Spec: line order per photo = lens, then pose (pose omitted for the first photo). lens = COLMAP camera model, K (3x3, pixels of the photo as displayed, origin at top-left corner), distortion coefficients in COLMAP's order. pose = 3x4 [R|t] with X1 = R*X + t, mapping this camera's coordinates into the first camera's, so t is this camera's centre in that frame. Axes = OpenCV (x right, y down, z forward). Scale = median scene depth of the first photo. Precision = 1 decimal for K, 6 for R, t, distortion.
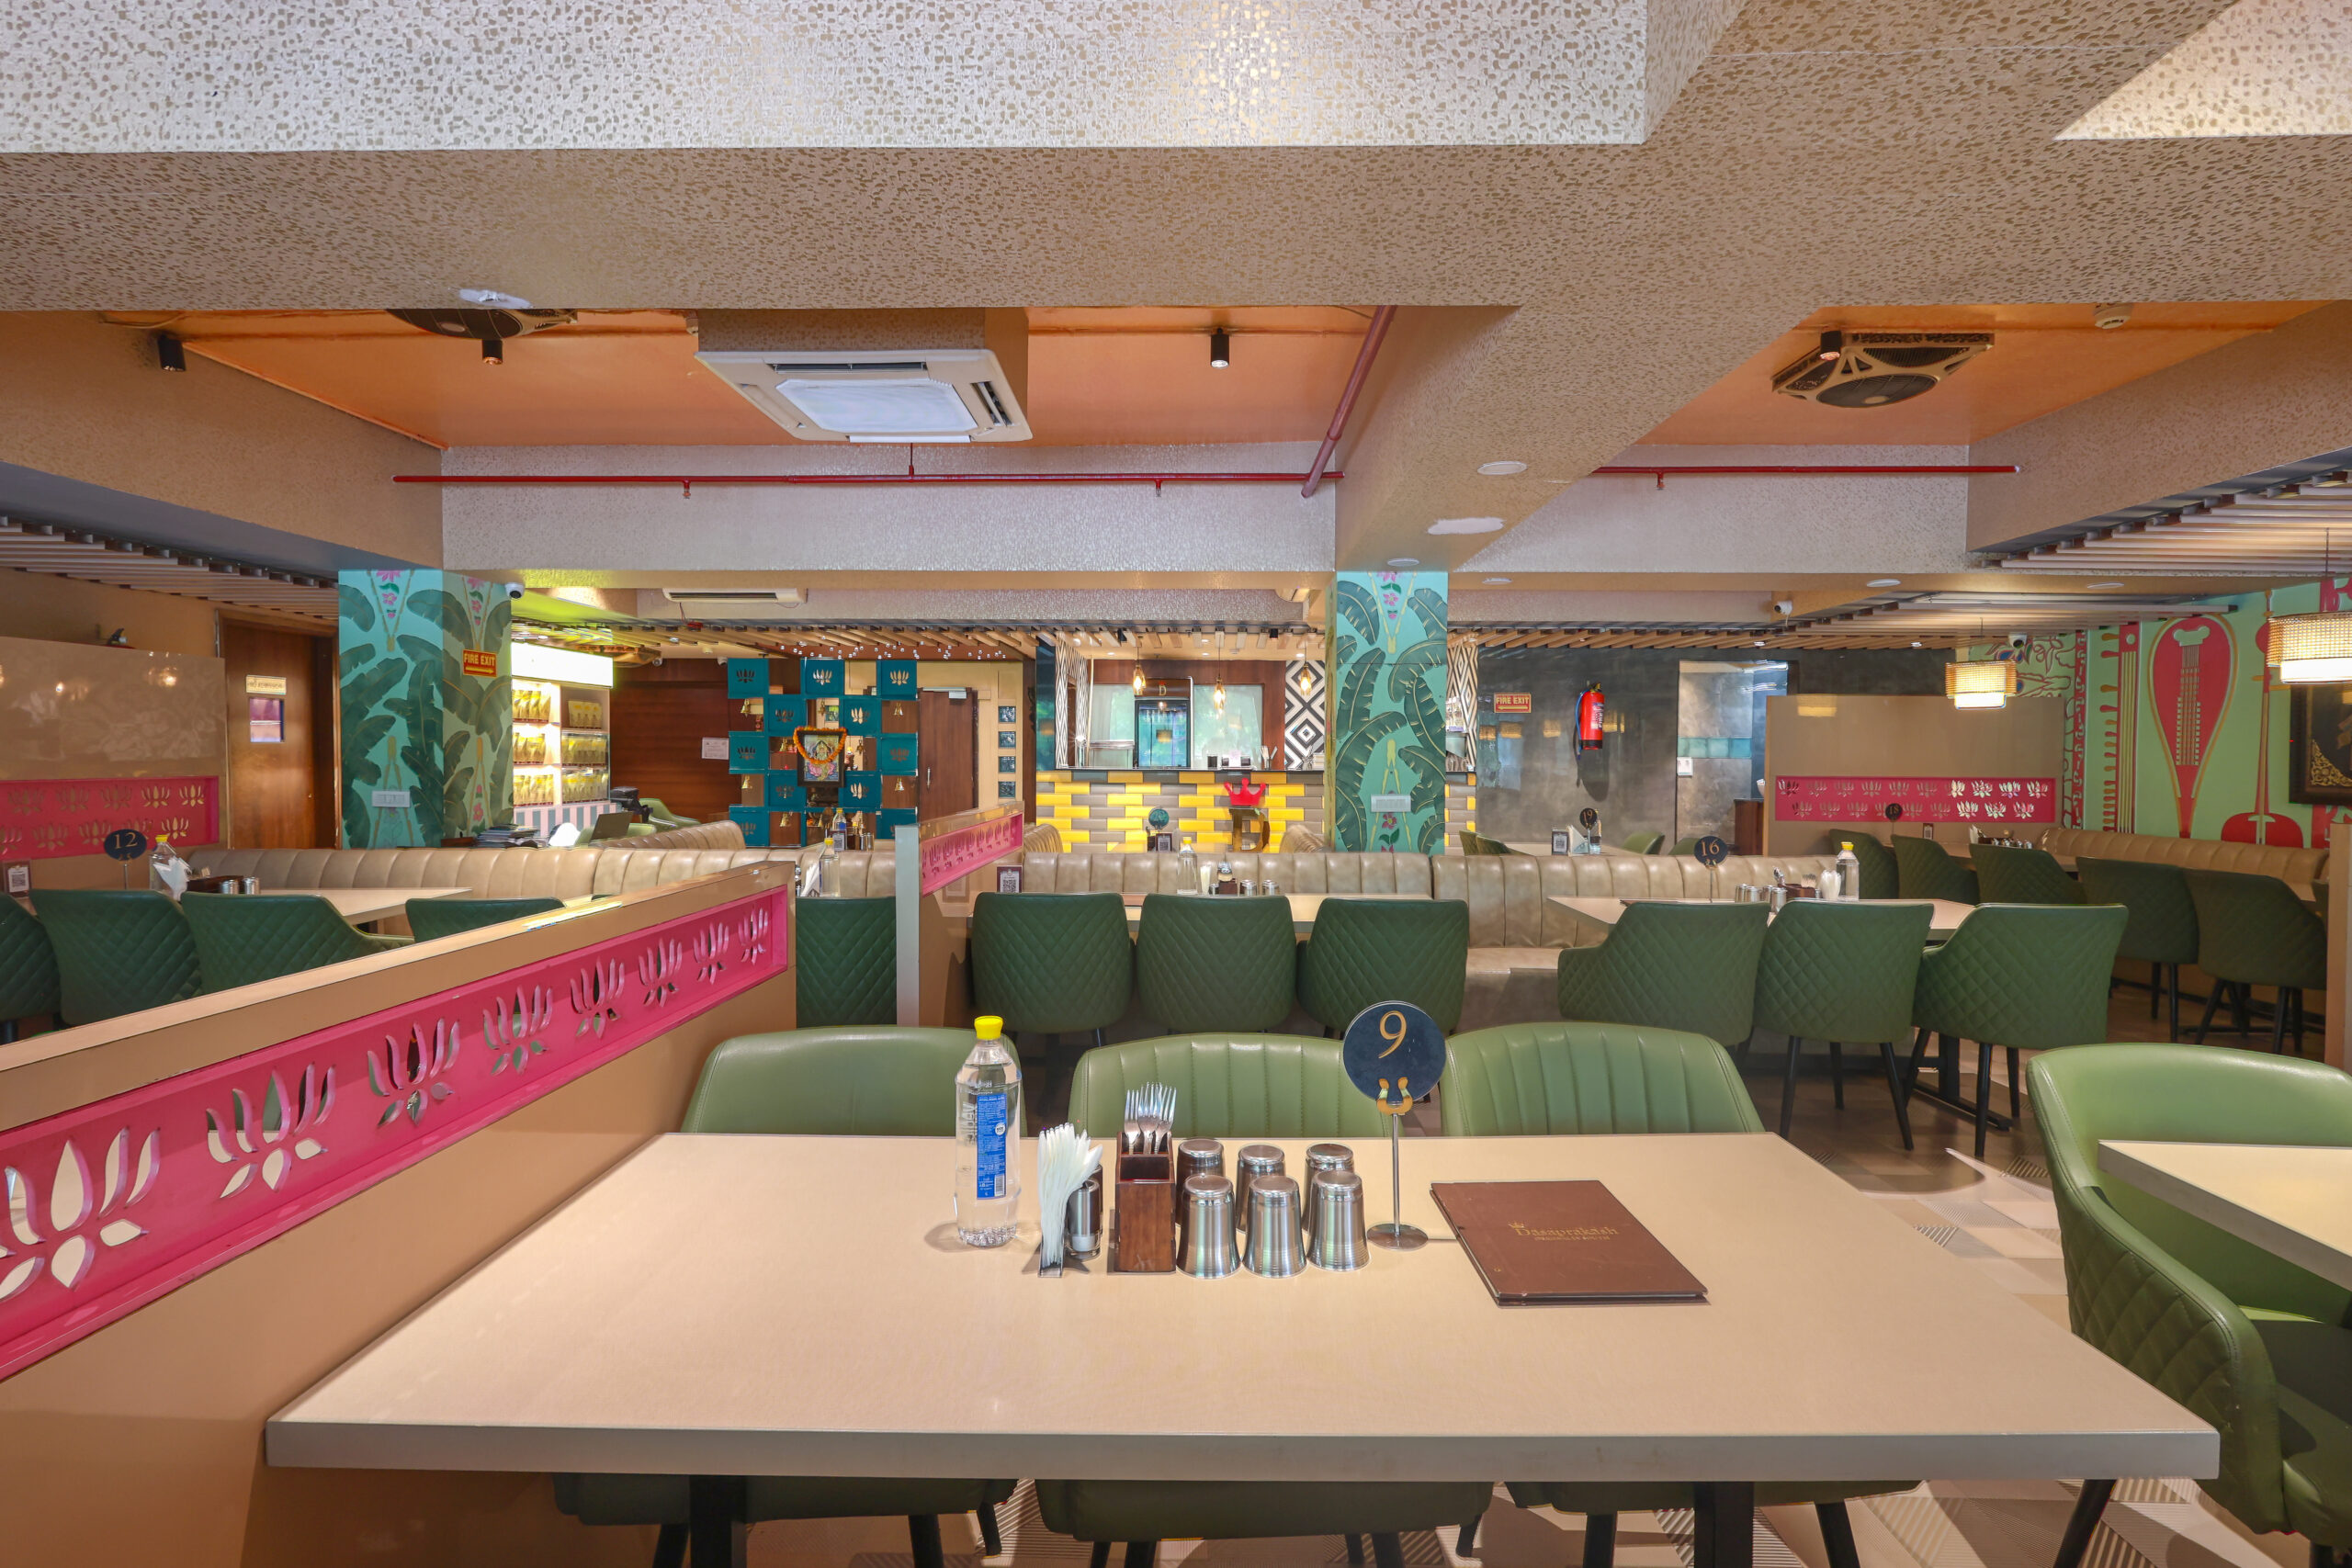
lens RADIAL K [[1097.6, 0, 1225.5], [0, 1097.6, 786.9], [0, 0, 1]] dist [-0.002319, 0.000636]
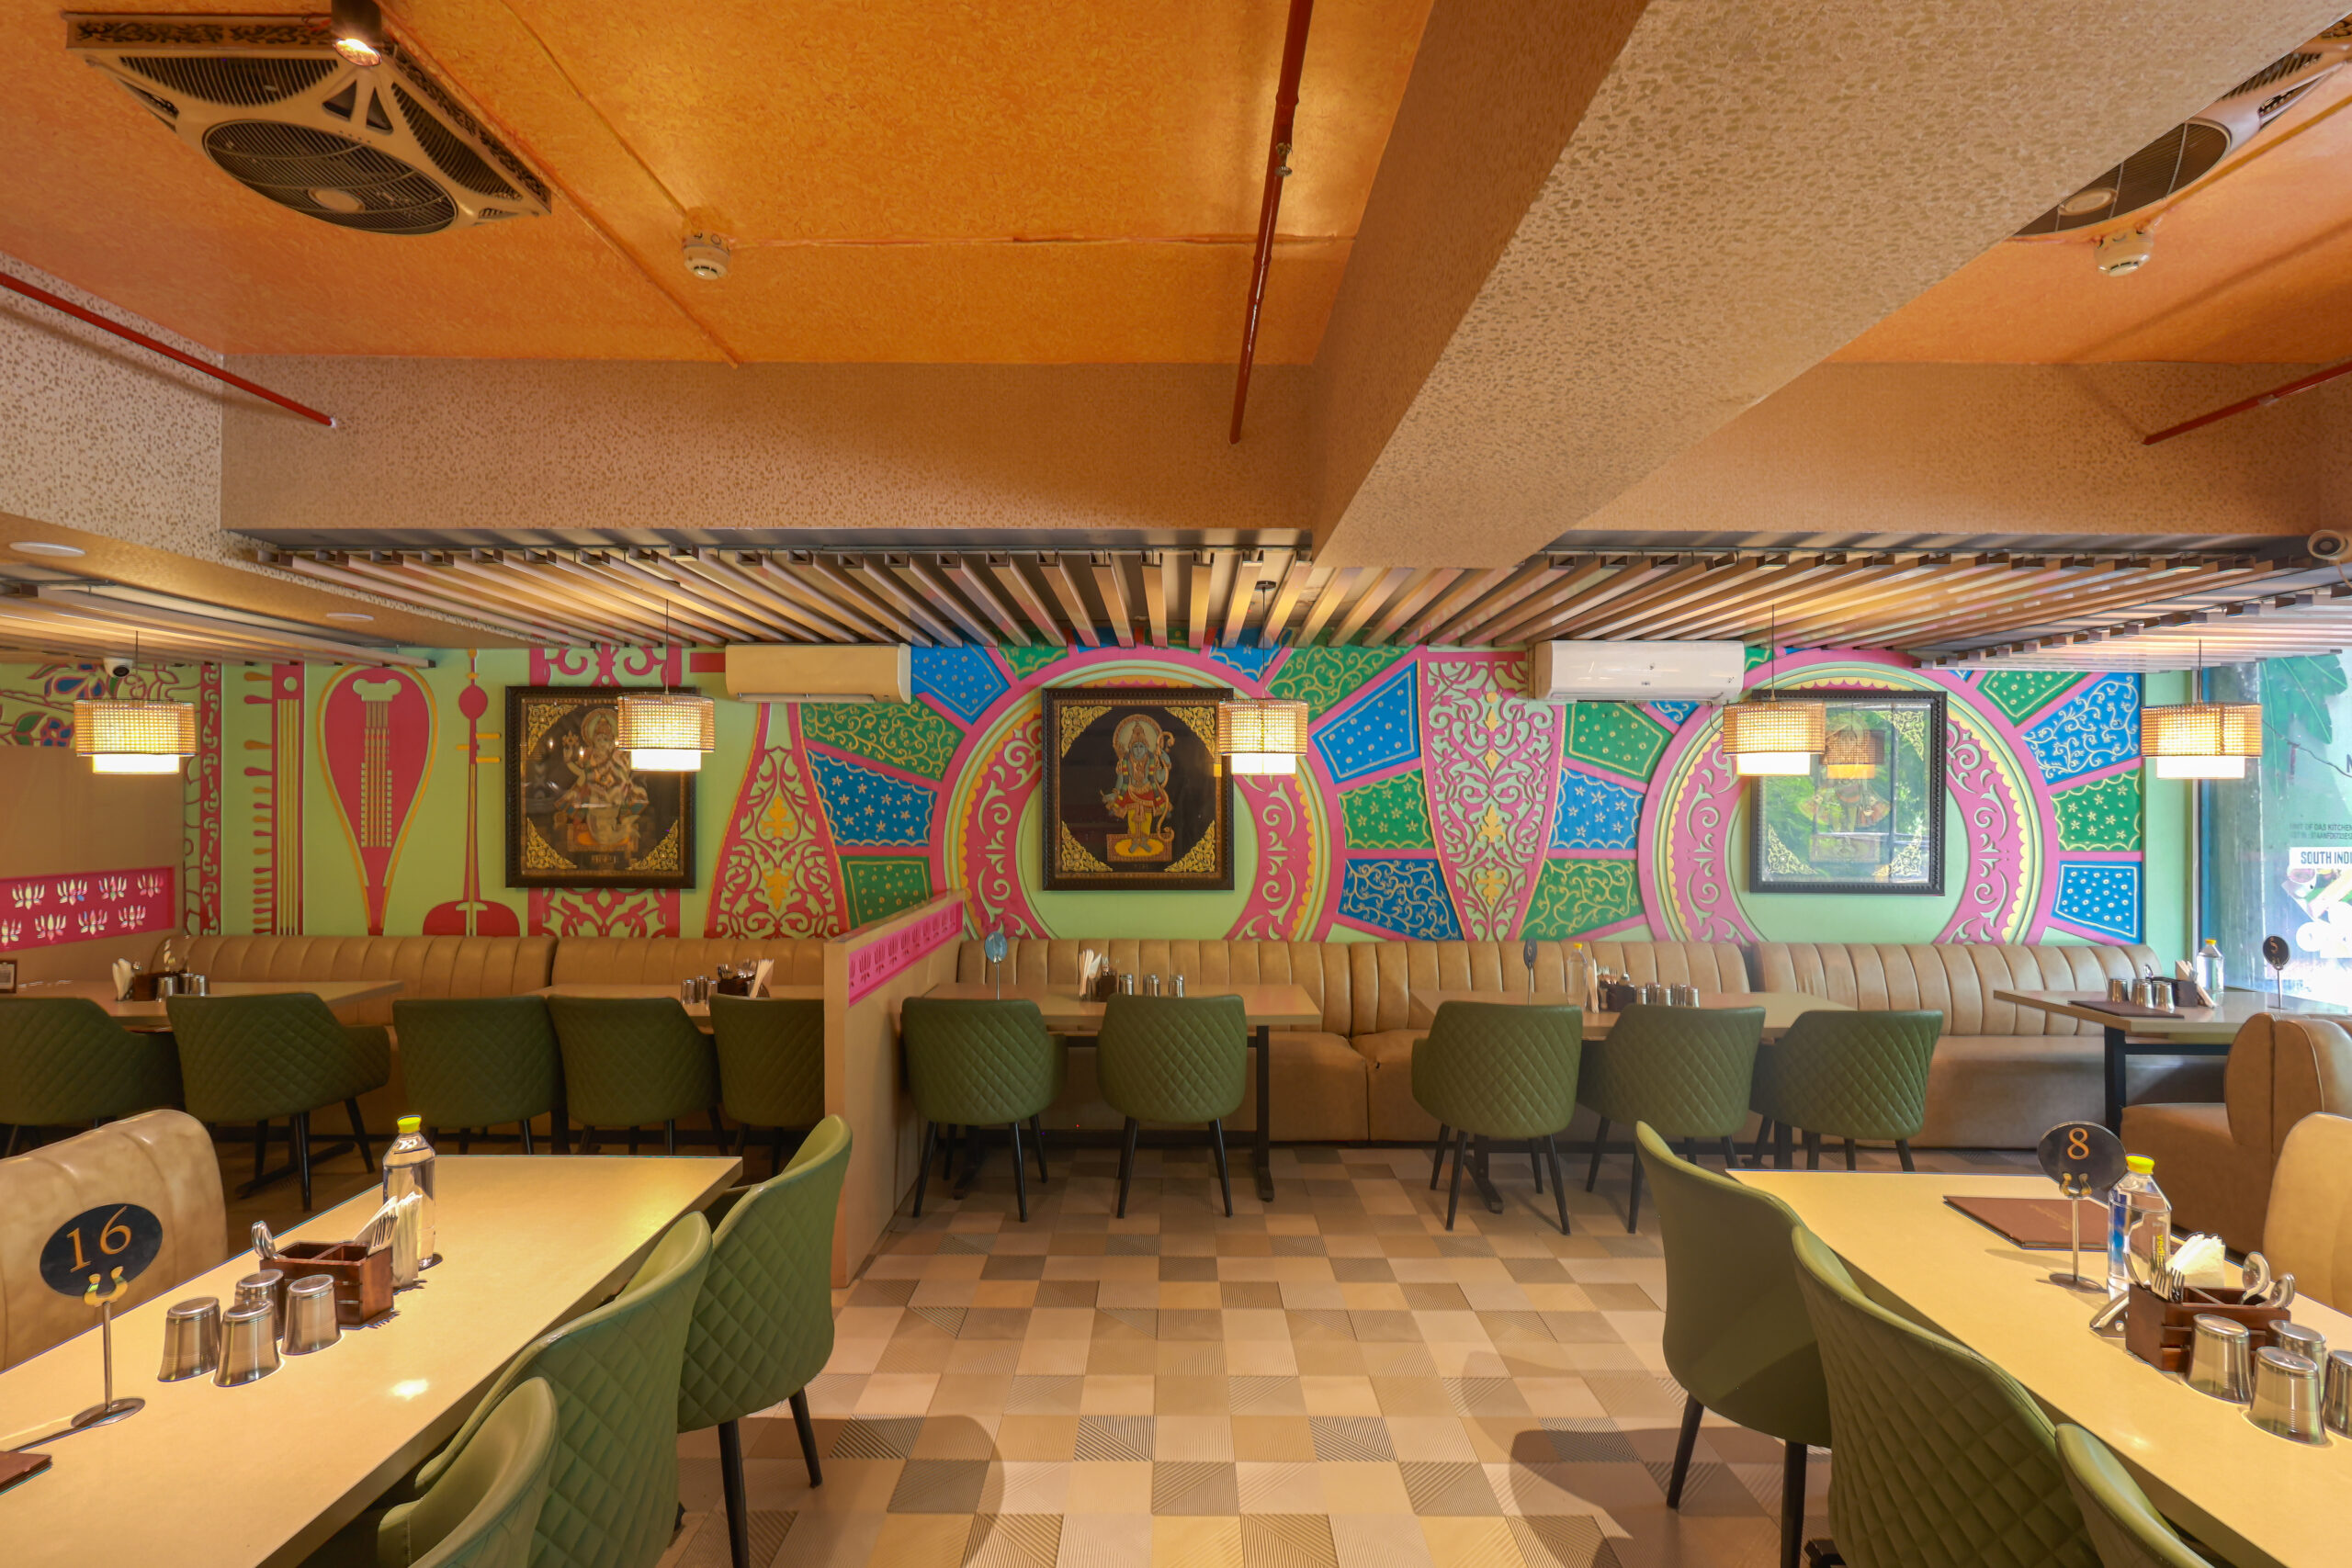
lens RADIAL K [[1111.4, 0, 1145.6], [0, 1111.4, 789.7], [0, 0, 1]] dist [-0.001491, 0.000407]
pose [[0.025048, -0.001152, 0.999686, 0.065951], [0.024181, 0.999707, 0.000547, -0.052396], [-0.999394, 0.024160, 0.025069, 0.431992]]
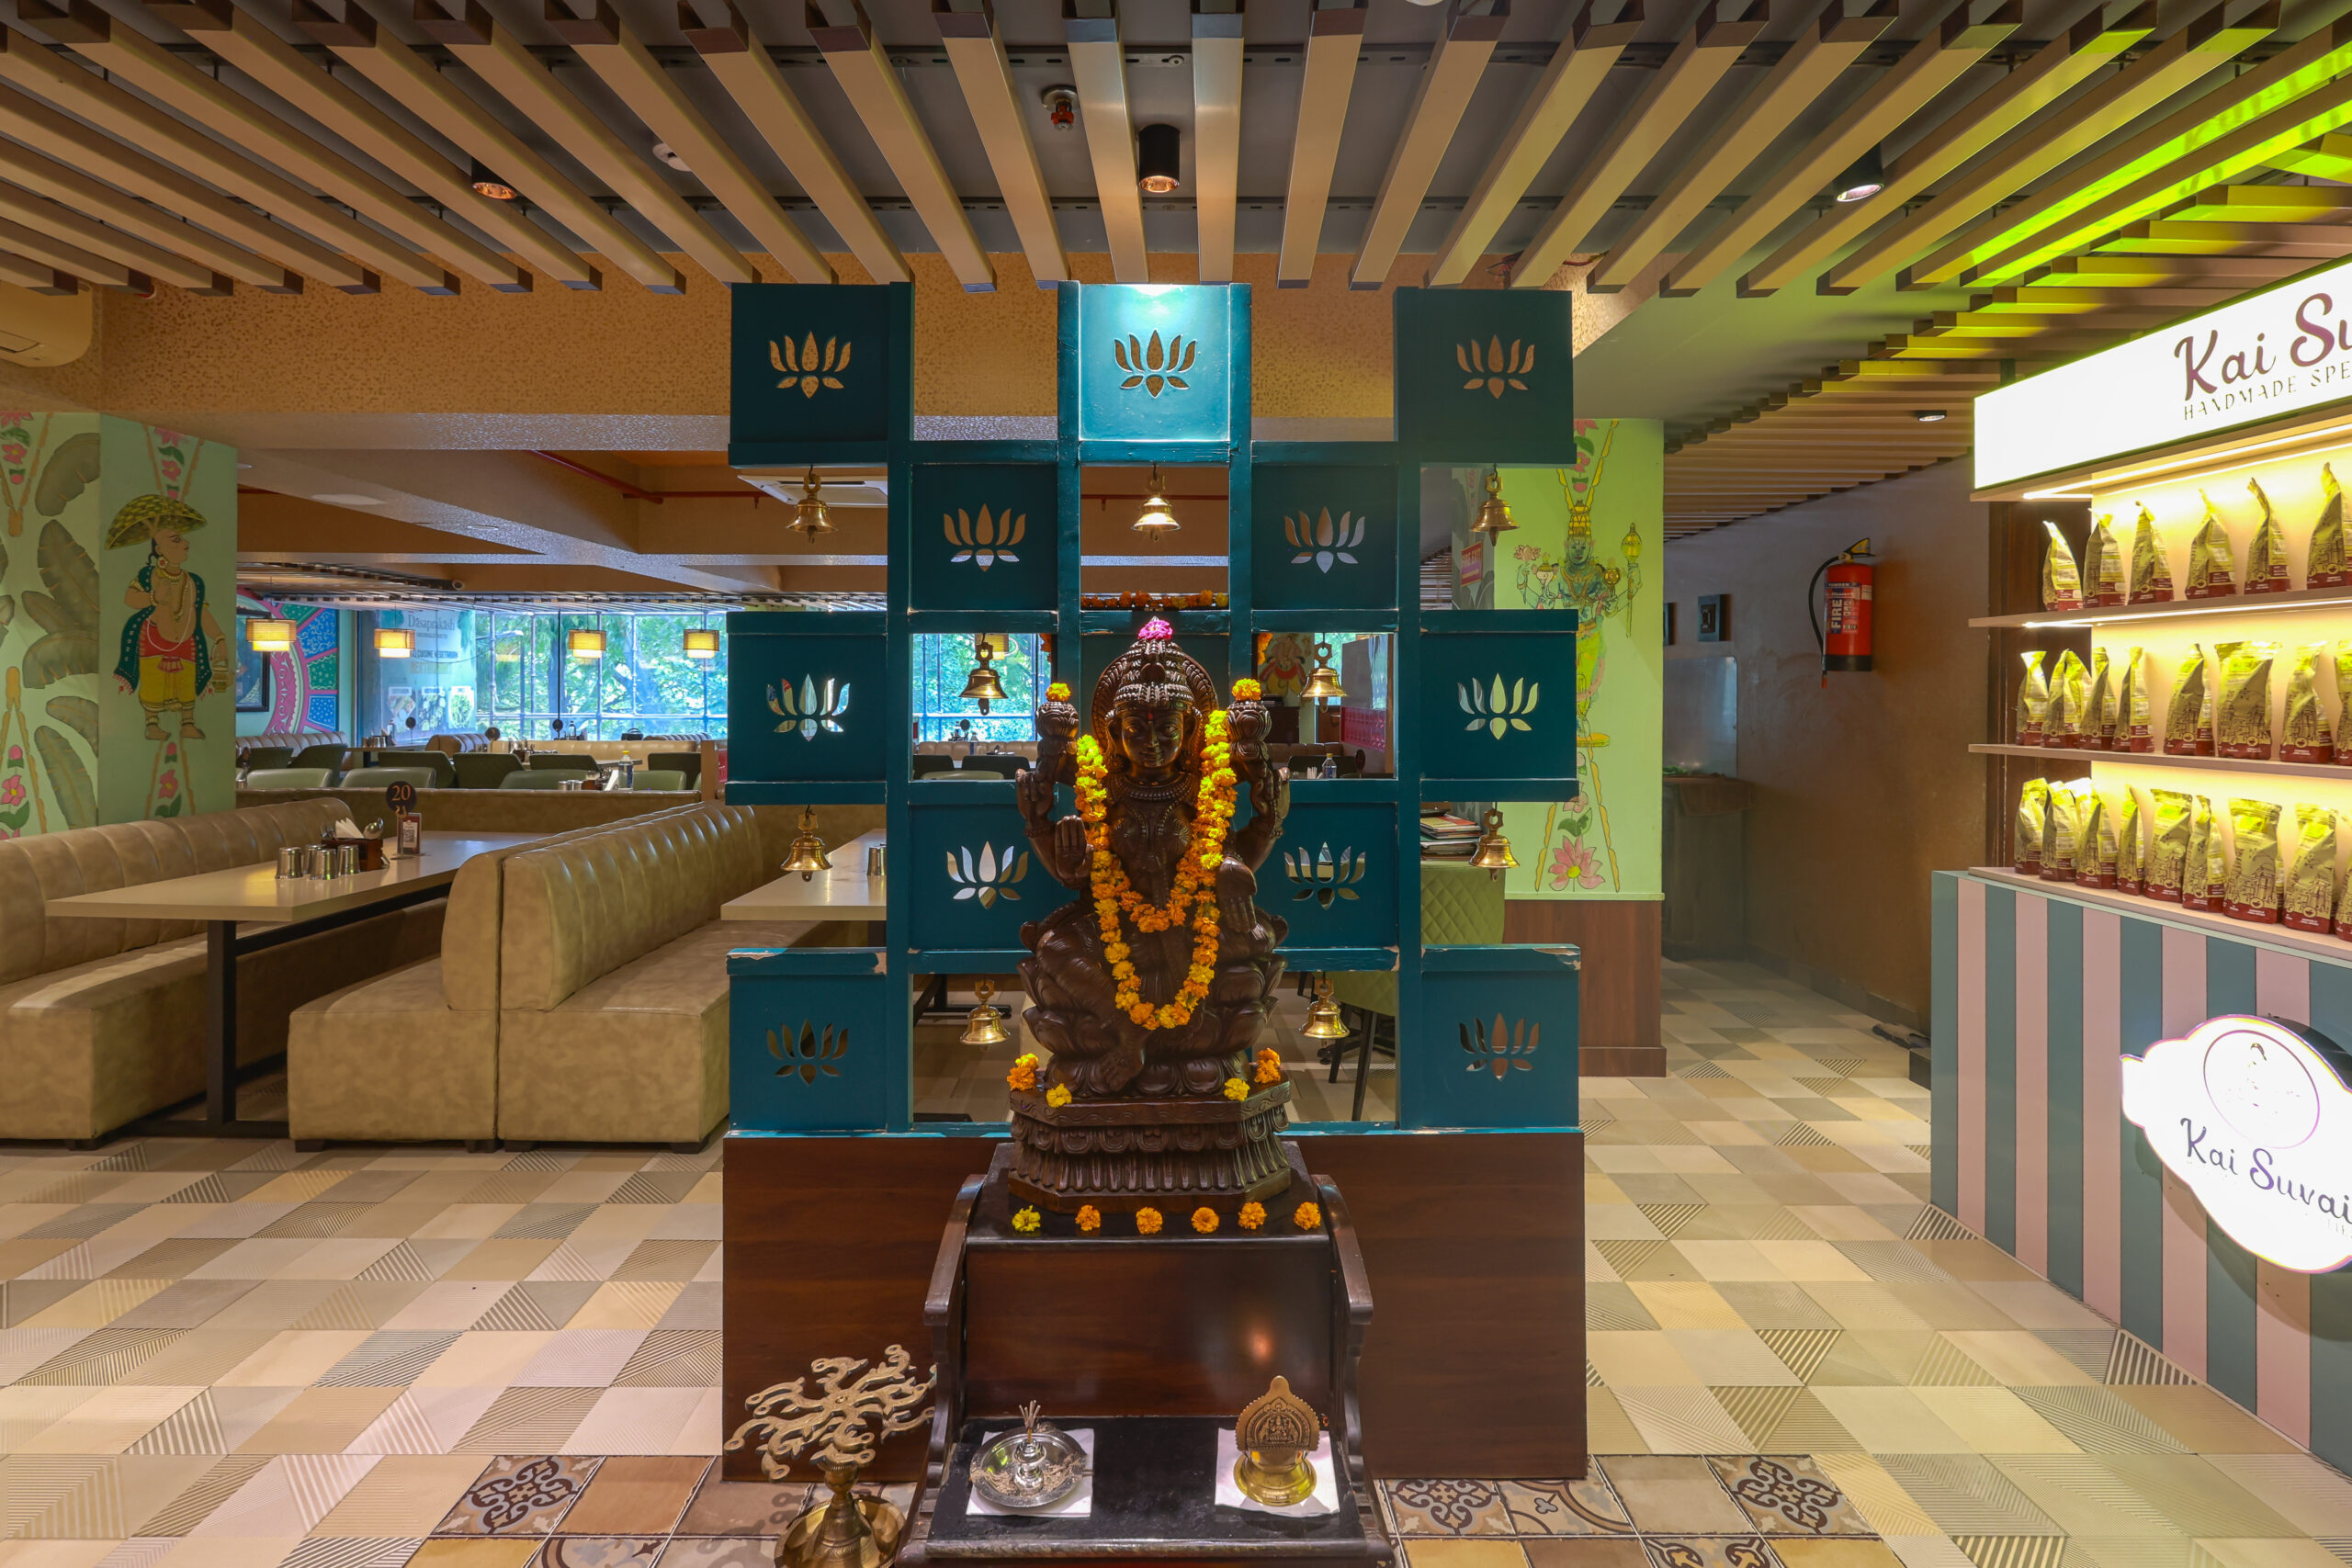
lens RADIAL K [[1109.3, 0, 1149.7], [0, 1109.3, 679.9], [0, 0, 1]] dist [-0.001658, -0.000169]
pose [[-0.999863, -0.006827, 0.015049, -0.480528], [-0.006503, 0.999748, 0.021481, -0.052161], [-0.015192, 0.021380, -0.999656, 1.576015]]
